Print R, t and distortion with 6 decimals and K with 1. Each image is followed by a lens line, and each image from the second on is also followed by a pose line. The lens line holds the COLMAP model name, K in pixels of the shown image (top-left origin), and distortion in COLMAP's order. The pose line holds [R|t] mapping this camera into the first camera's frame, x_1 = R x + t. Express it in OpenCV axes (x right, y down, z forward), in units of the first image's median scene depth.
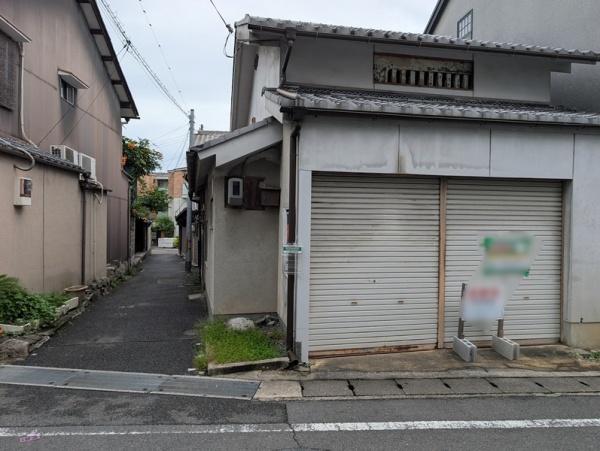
lens RADIAL K [[432.2, 0, 305.3], [0, 432.2, 228.3], [0, 0, 1]] dist [0.019147, -0.017729]
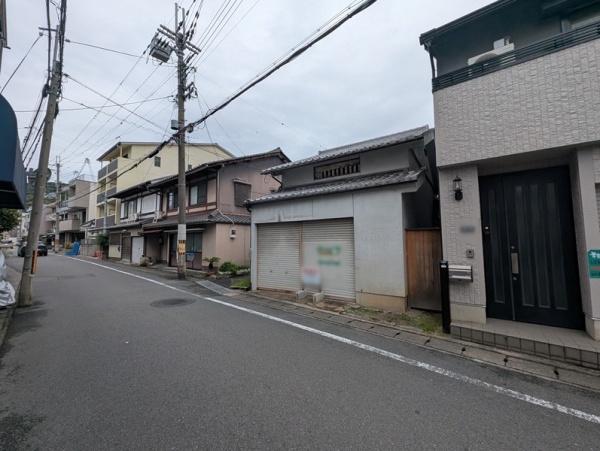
lens RADIAL K [[248.0, 0, 300.2], [0, 248.0, 224.7], [0, 0, 1]] dist [0.003585, -0.002325]
pose [[0.698005, -0.065107, -0.713127, 1.282538], [0.007141, 0.996442, -0.083984, 0.015807], [0.716057, 0.053529, 0.695986, 0.048321]]
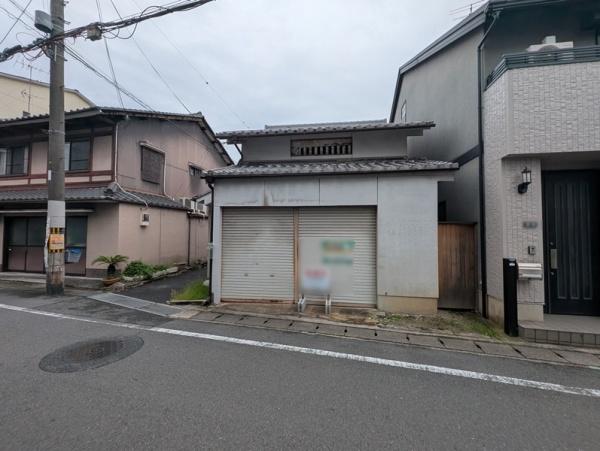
lens RADIAL K [[248.0, 0, 300.2], [0, 248.0, 224.5], [0, 0, 1]] dist [0.003585, -0.002325]
pose [[0.944382, -0.014172, -0.328544, 0.665156], [-0.000563, 0.999000, -0.044709, 0.000851], [0.328849, 0.042407, 0.943430, 0.040608]]
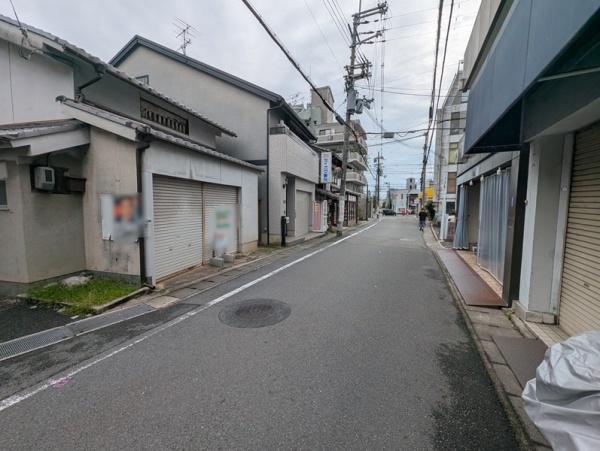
lens RADIAL K [[248.0, 0, 301.7], [0, 248.0, 225.2], [0, 0, 1]] dist [0.003585, -0.002325]
pose [[0.446239, -0.075495, 0.891724, -0.532602], [0.002542, 0.996538, 0.083097, -0.011139], [-0.894910, -0.034814, 0.444886, 0.052125]]
